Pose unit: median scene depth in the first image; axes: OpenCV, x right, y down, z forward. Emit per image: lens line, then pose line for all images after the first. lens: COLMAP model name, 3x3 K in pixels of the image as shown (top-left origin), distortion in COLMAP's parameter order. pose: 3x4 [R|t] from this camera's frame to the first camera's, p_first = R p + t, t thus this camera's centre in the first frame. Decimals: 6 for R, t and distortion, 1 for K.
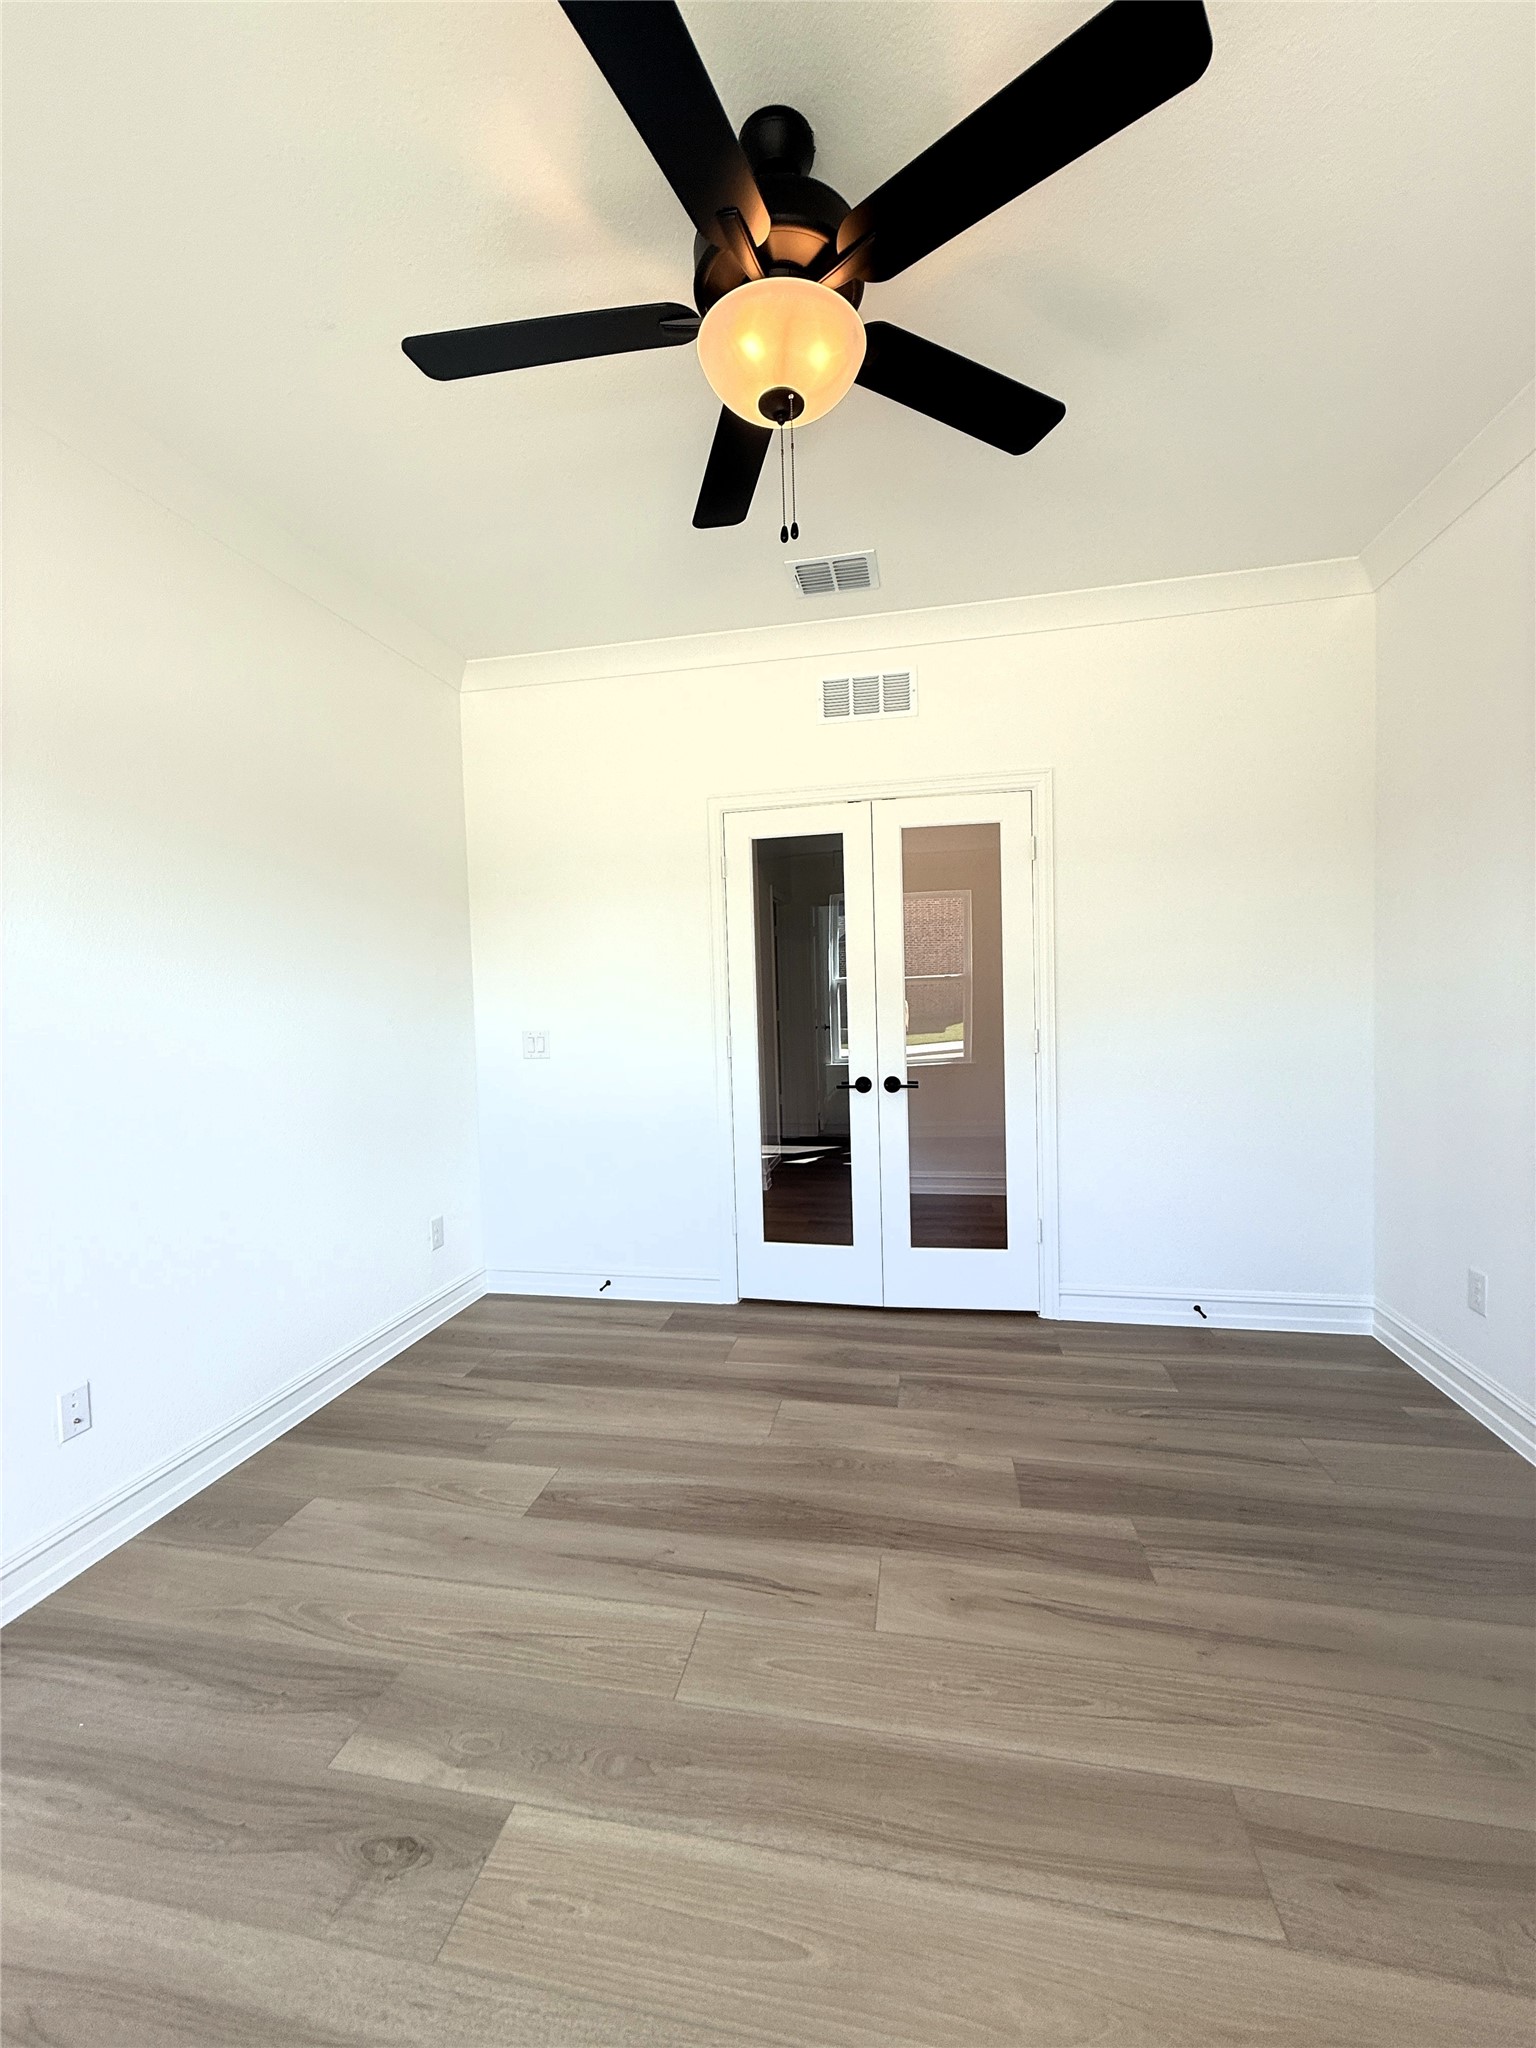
lens RADIAL K [[812.9, 0, 765.4], [0, 812.9, 1021.2], [0, 0, 1]] dist [0.000220, 0.000175]
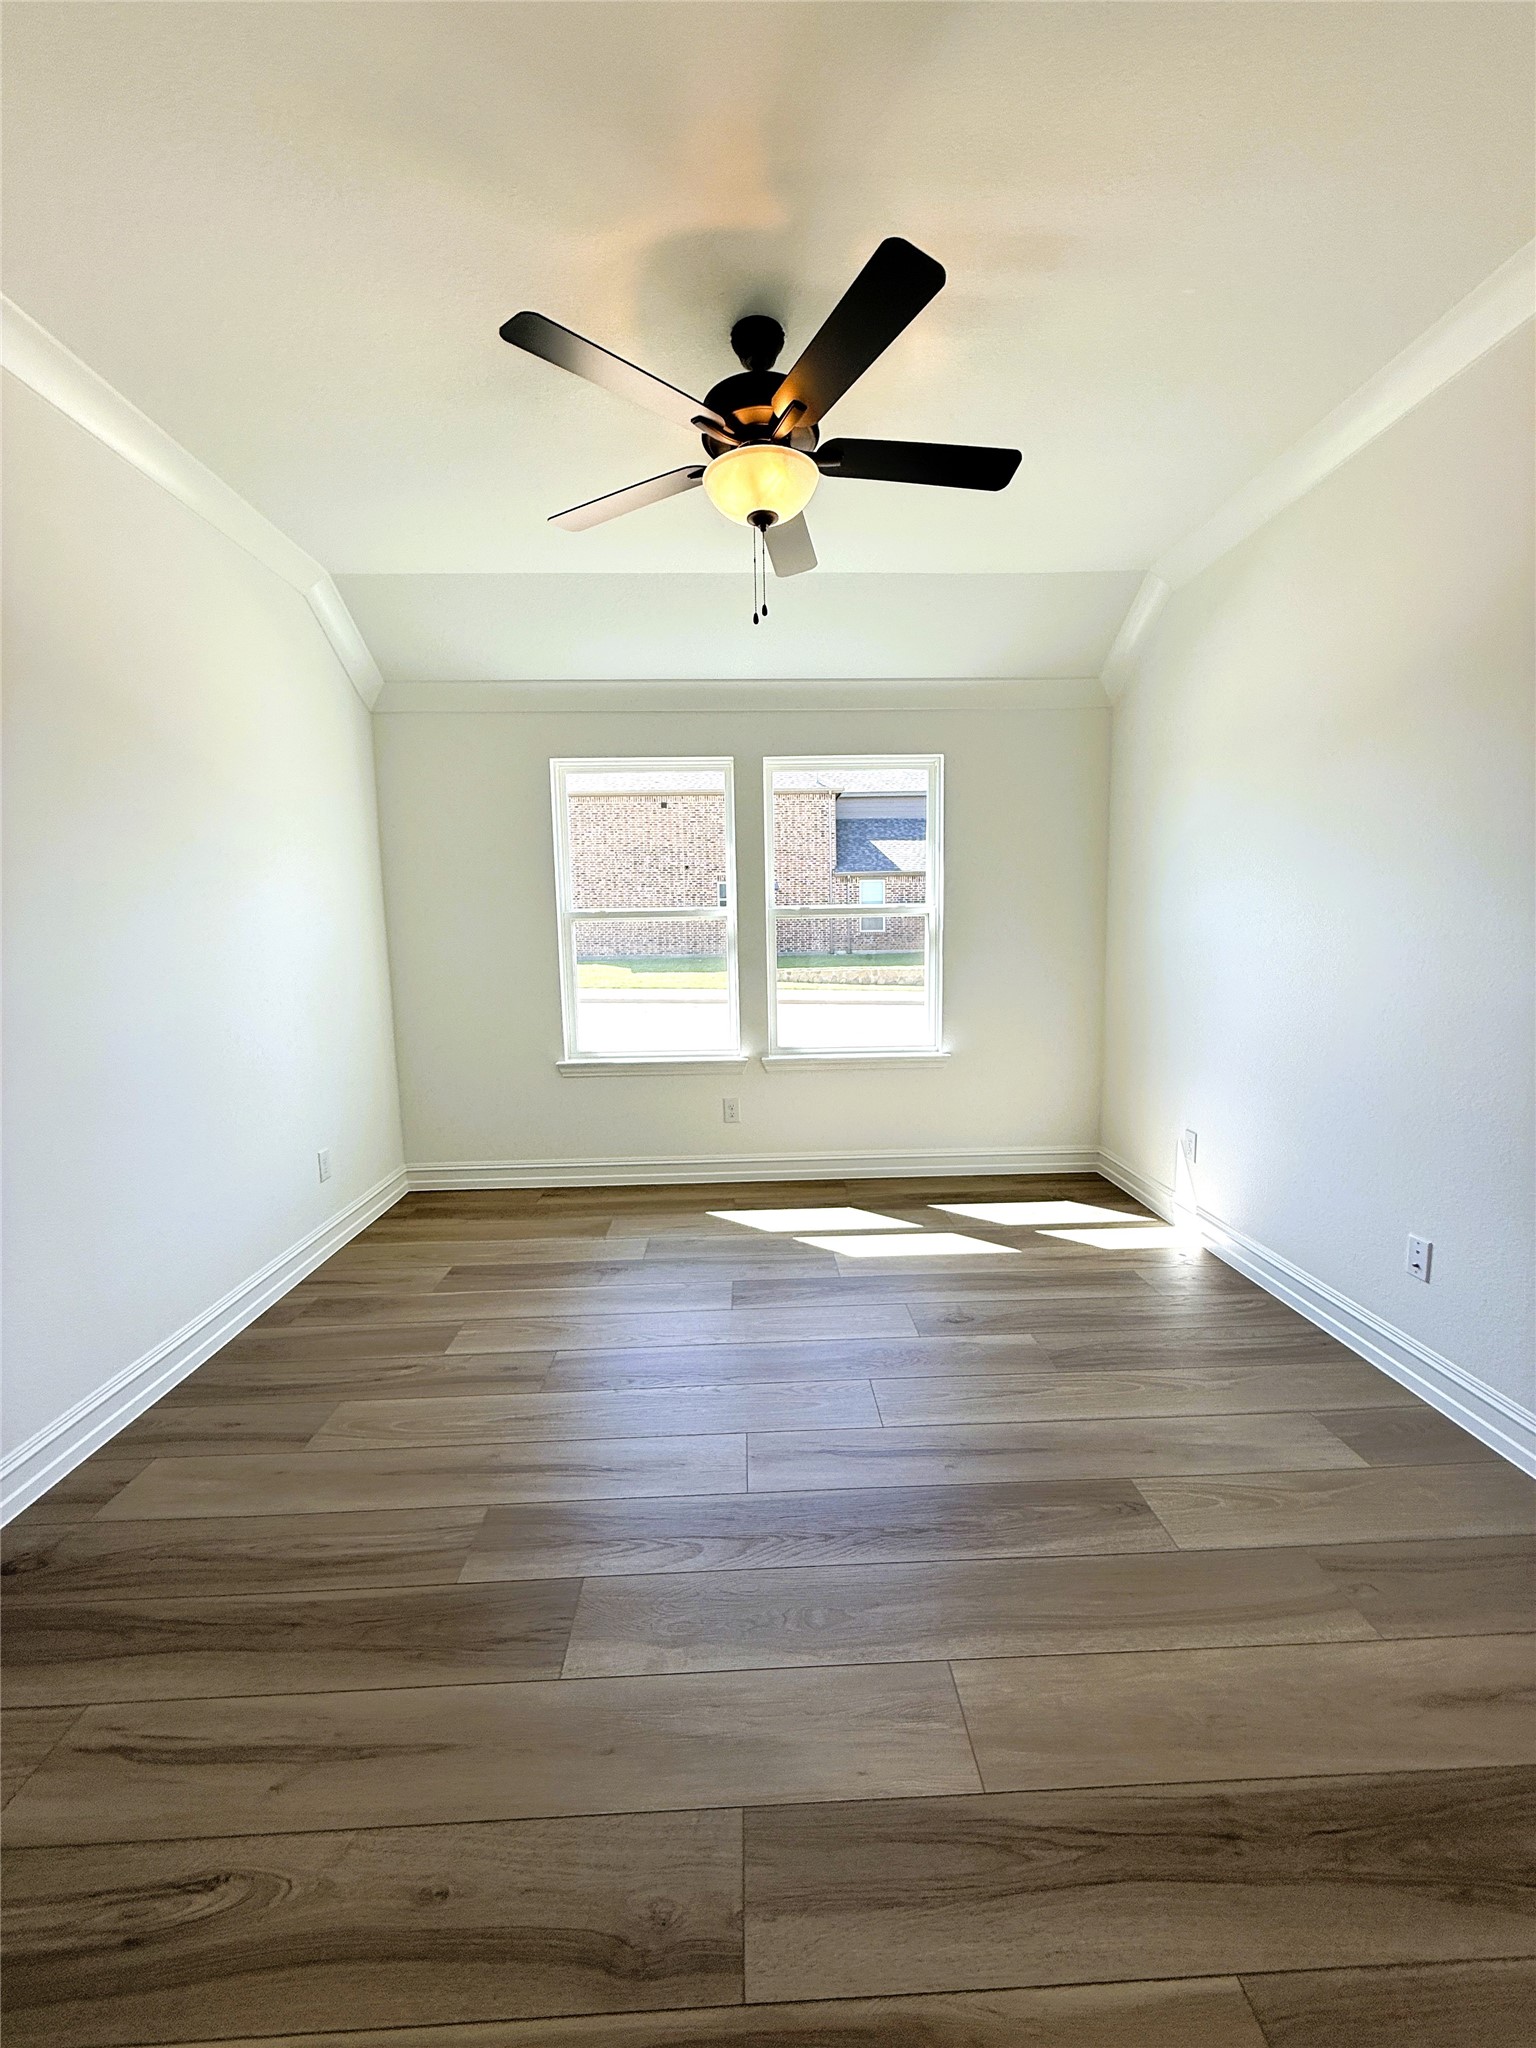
lens RADIAL K [[812.9, 0, 768.7], [0, 812.9, 1023.2], [0, 0, 1]] dist [0.000220, 0.000175]
pose [[-0.971830, 0.074601, -0.223564, 0.249019], [0.037230, 0.985265, 0.166932, -0.069706], [0.232723, 0.153906, -0.960288, 1.575787]]
